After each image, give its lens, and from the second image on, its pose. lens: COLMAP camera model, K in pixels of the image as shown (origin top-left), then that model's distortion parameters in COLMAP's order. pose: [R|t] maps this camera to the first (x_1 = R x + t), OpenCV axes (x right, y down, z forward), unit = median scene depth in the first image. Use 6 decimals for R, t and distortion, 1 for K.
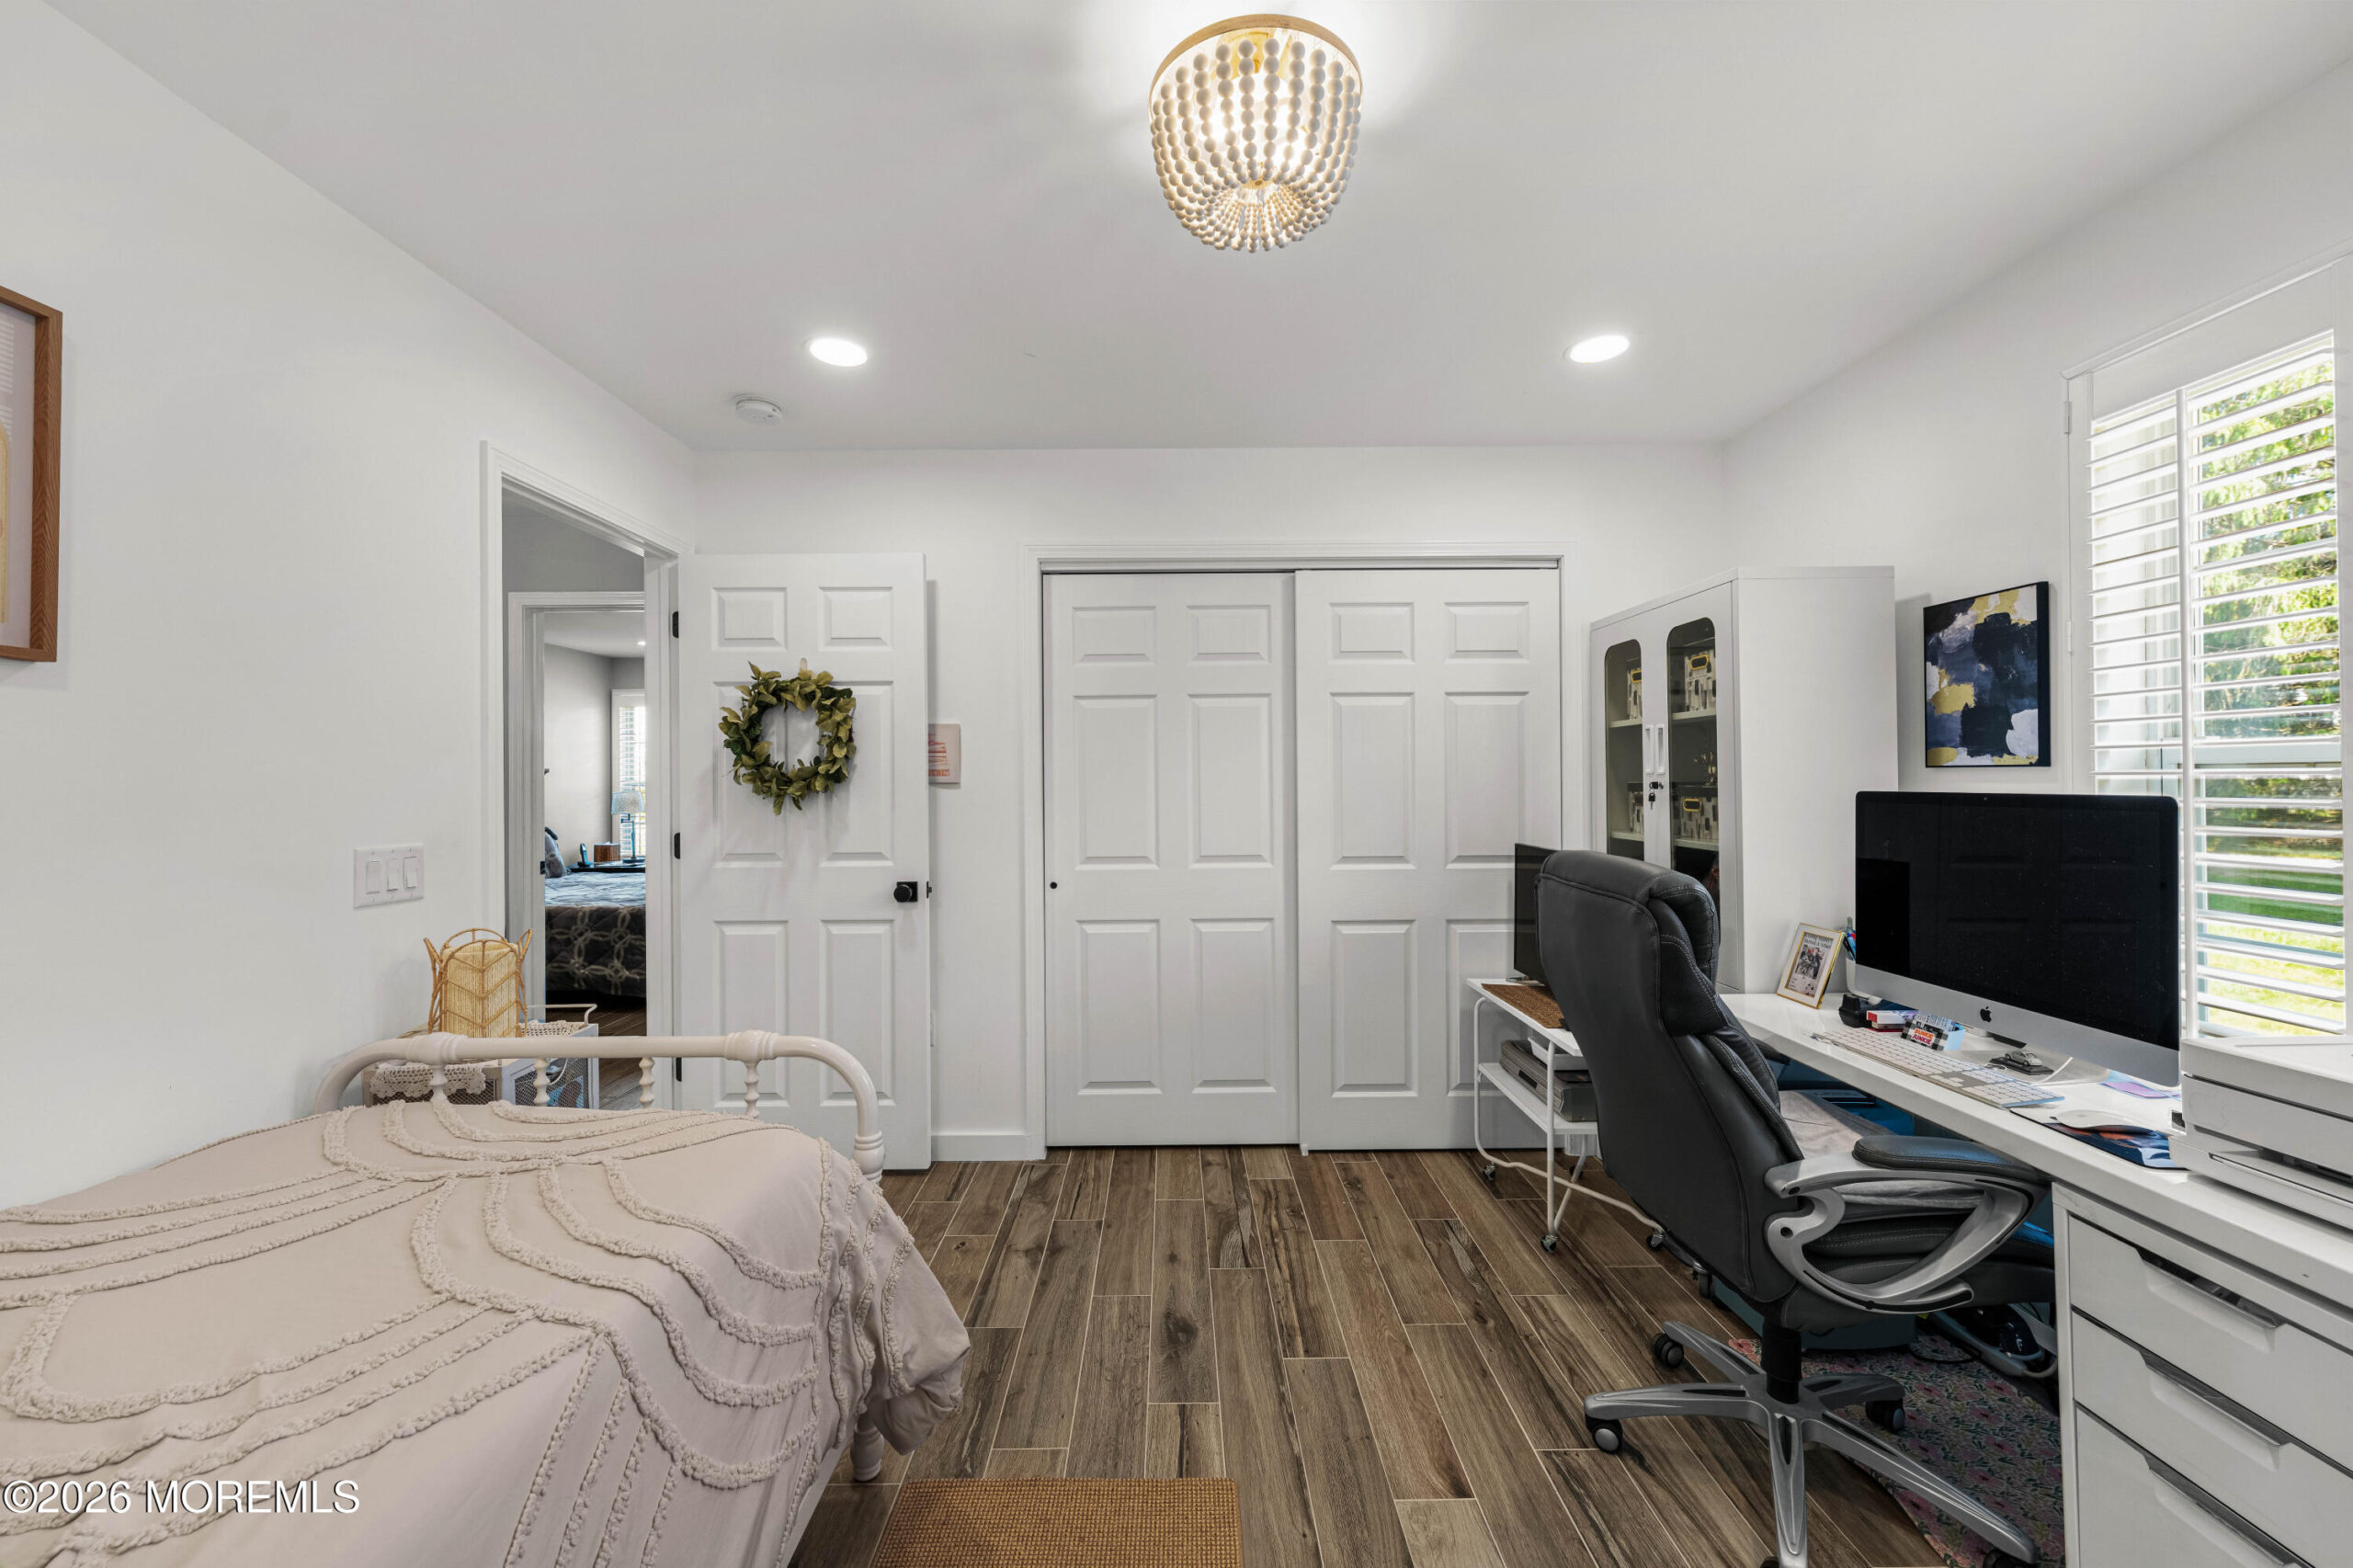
lens RADIAL K [[903.8, 0, 1175.5], [0, 903.8, 777.9], [0, 0, 1]] dist [-0.000642, -0.000270]
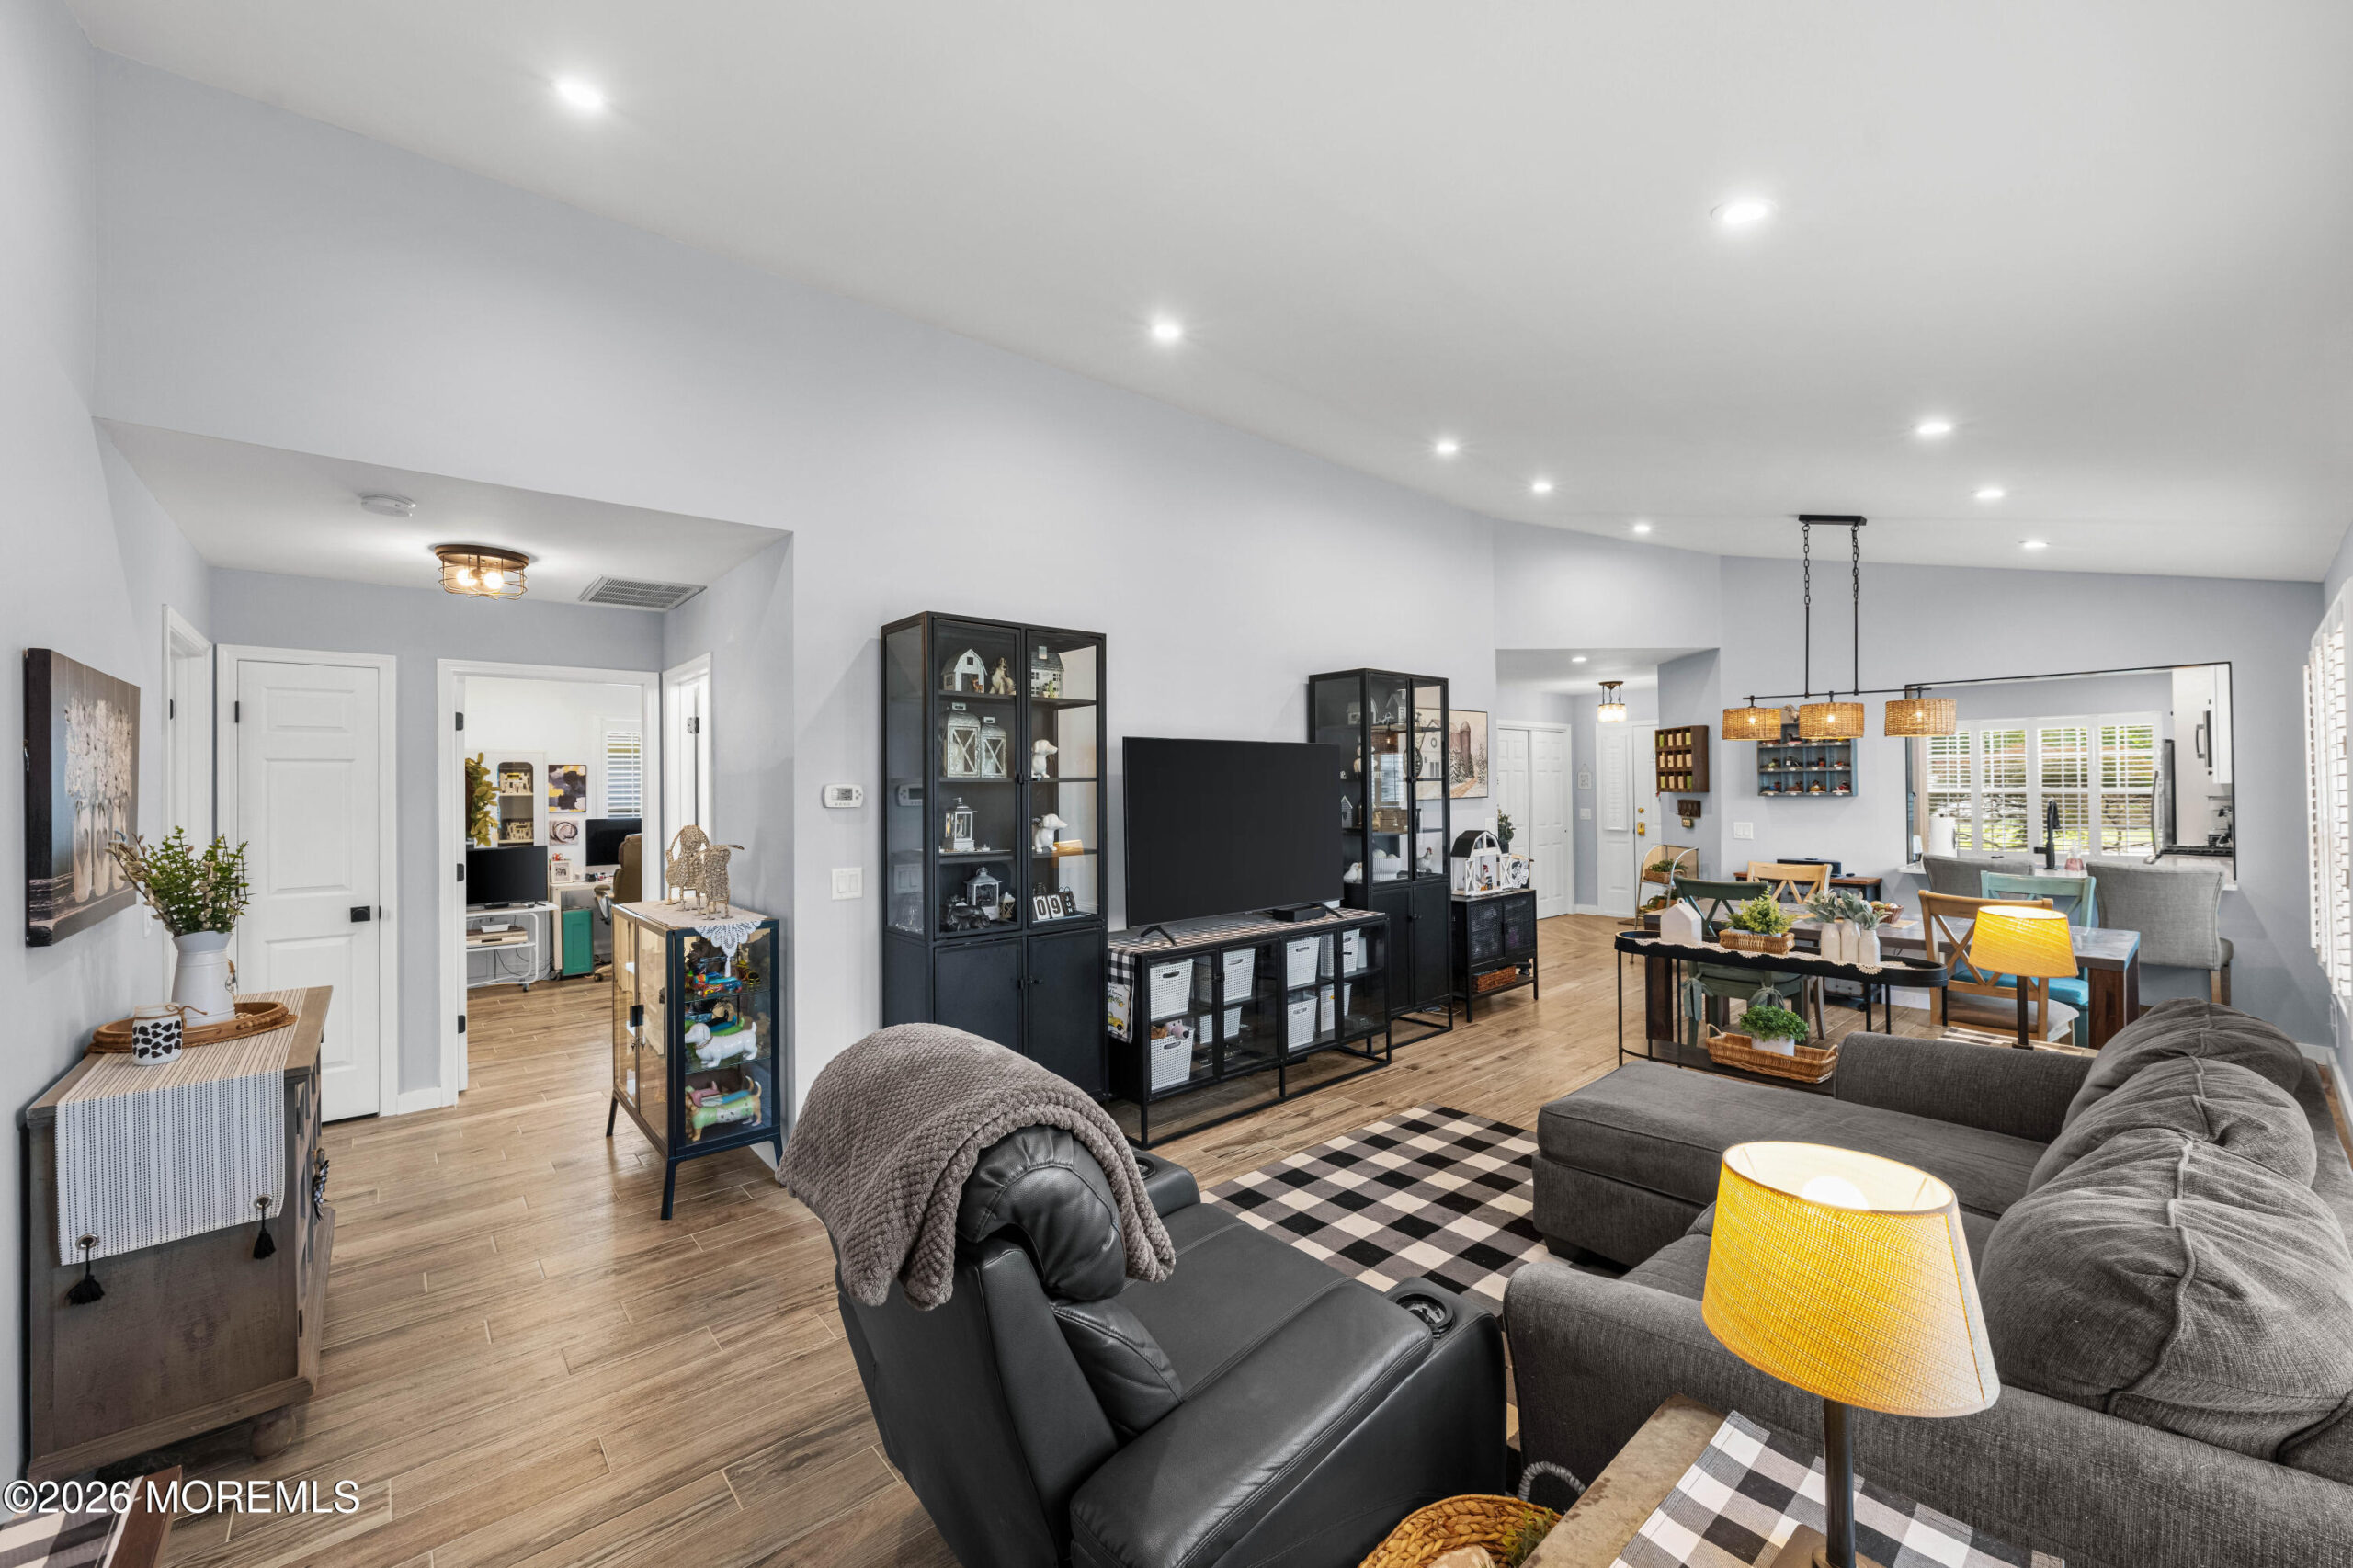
lens RADIAL K [[903.8, 0, 1175.5], [0, 903.8, 777.9], [0, 0, 1]] dist [-0.000642, -0.000270]
pose [[-0.663041, 0.010410, 0.748510, -3.511319], [0.001439, 0.999919, -0.012632, -0.102676], [-0.748581, -0.007299, -0.663003, 1.605798]]
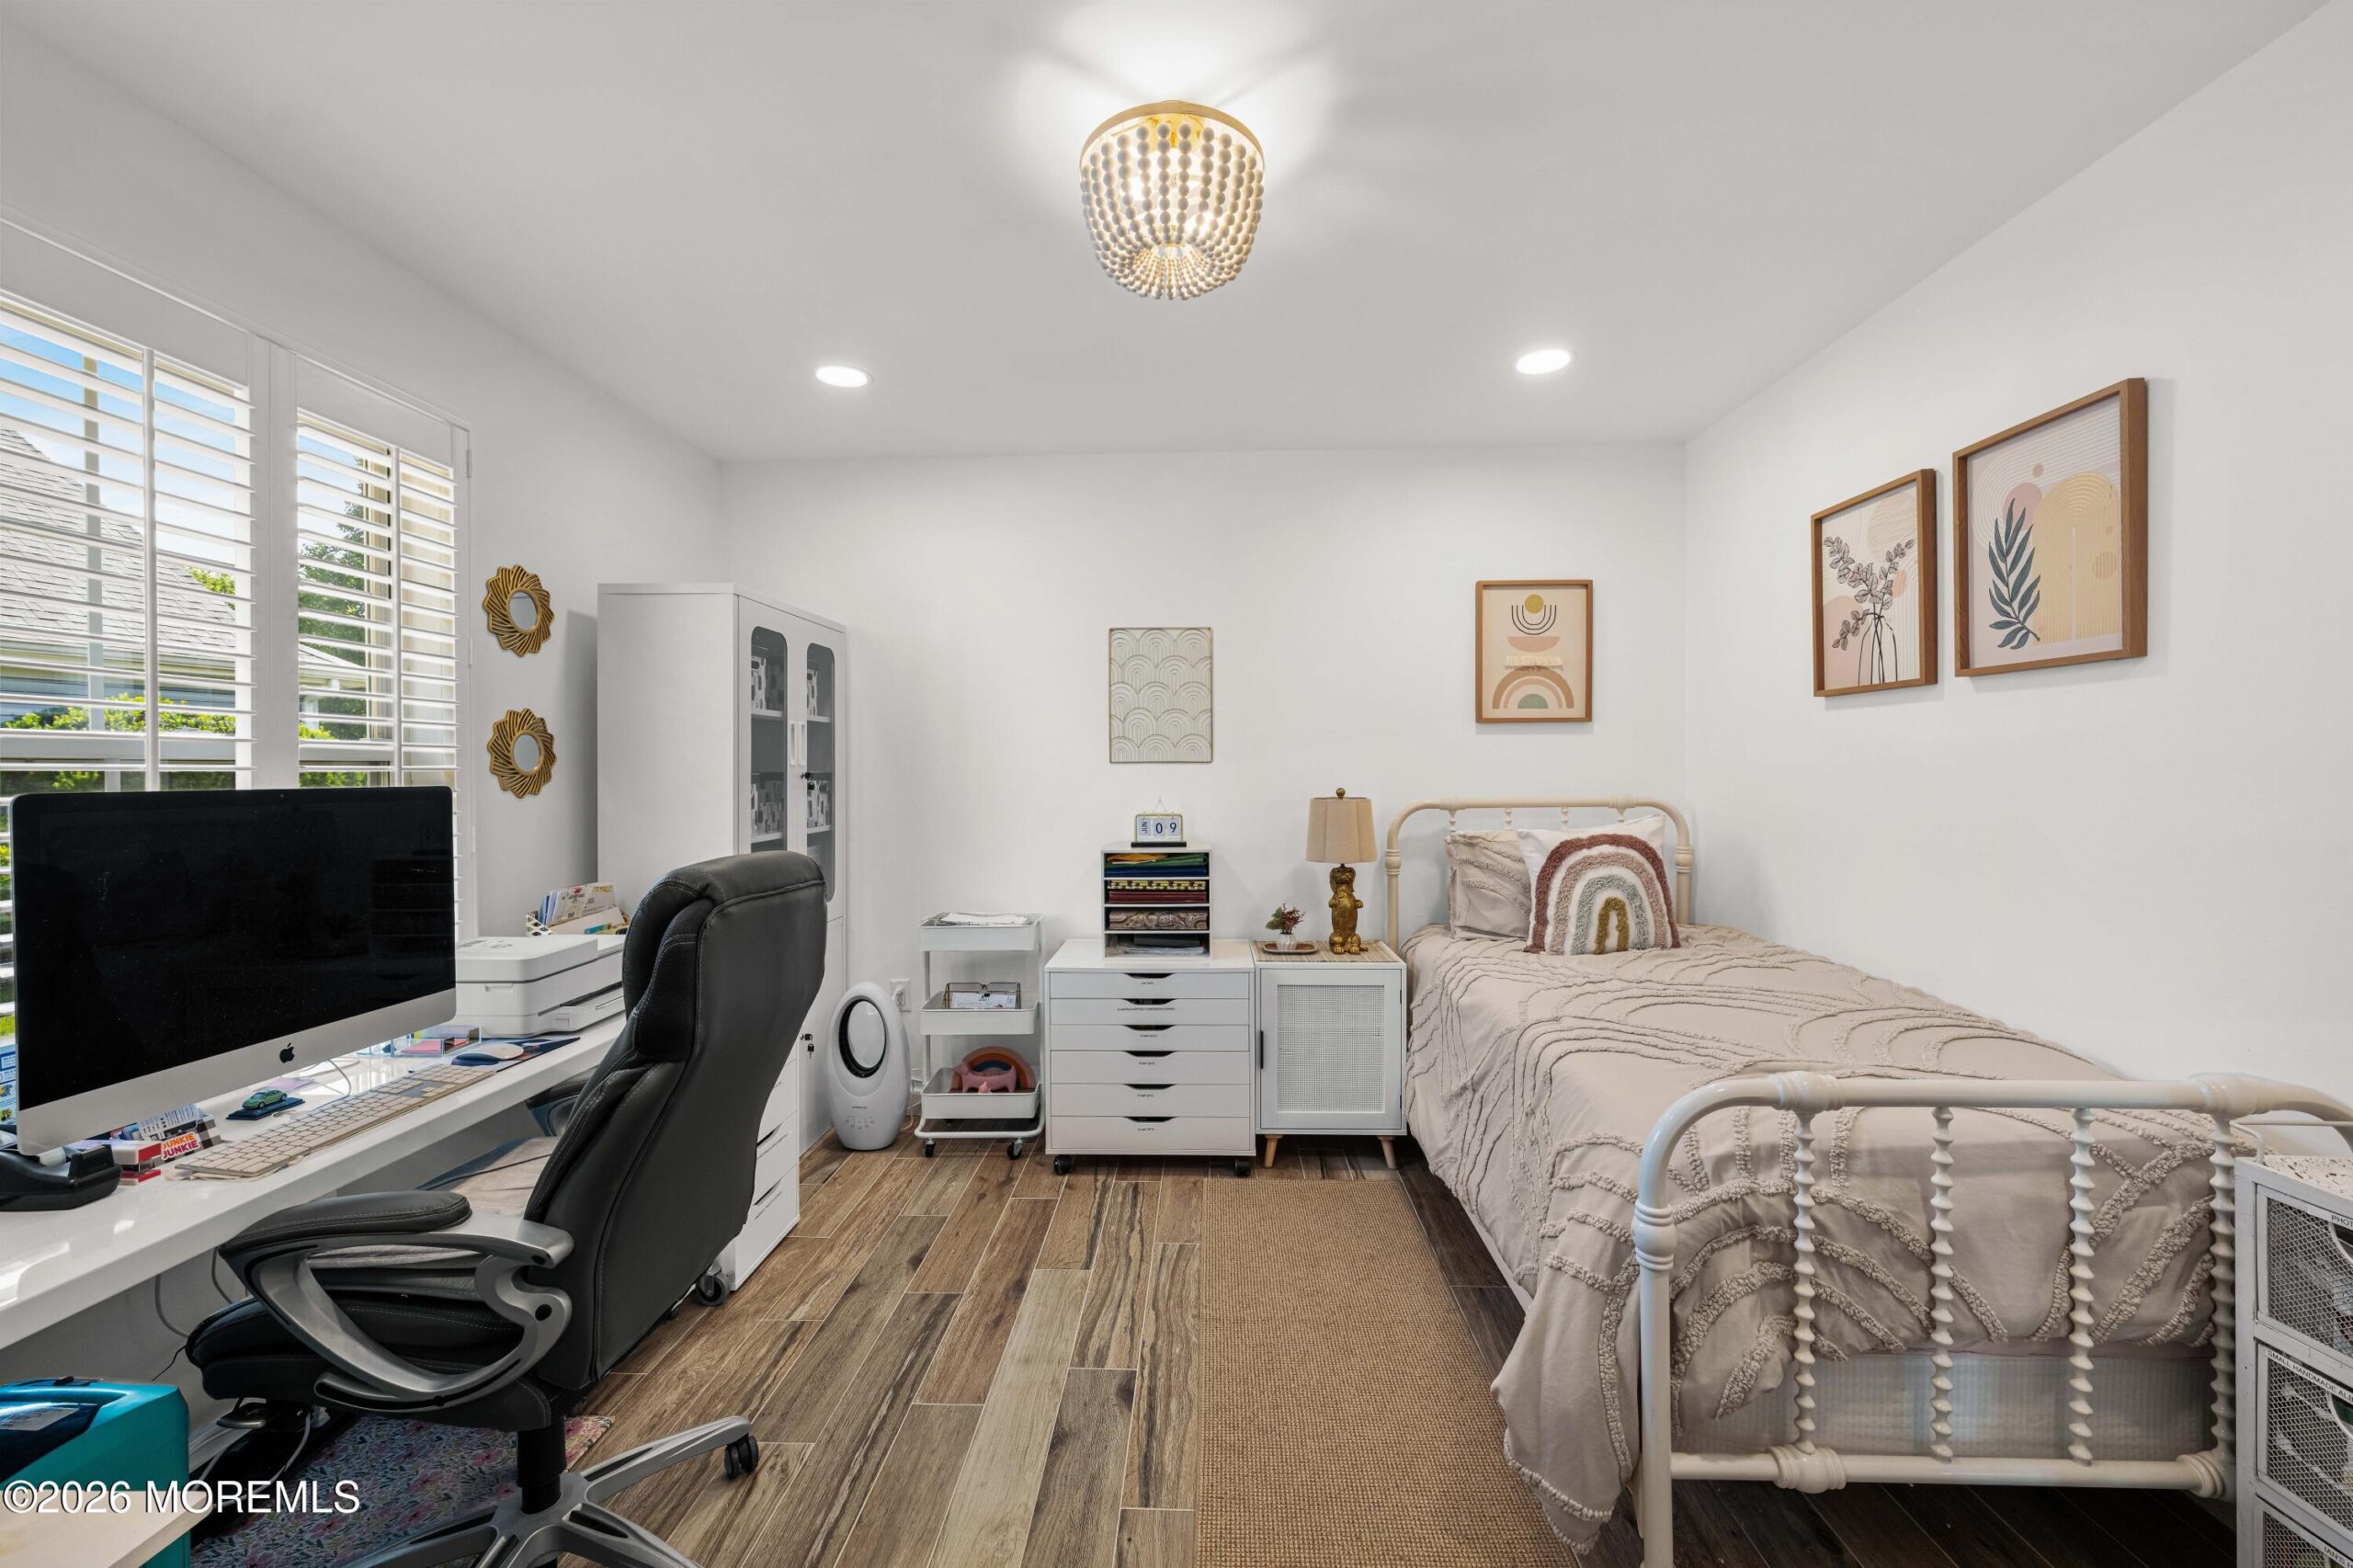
lens RADIAL K [[936.1, 0, 1174.1], [0, 936.1, 766.5], [0, 0, 1]] dist [0.001113, -0.000061]
pose [[-0.999130, 0.004320, 0.041492, 0.028398], [0.004023, 0.999966, -0.007235, 0.003010], [-0.041522, -0.007062, -0.999113, 1.504416]]
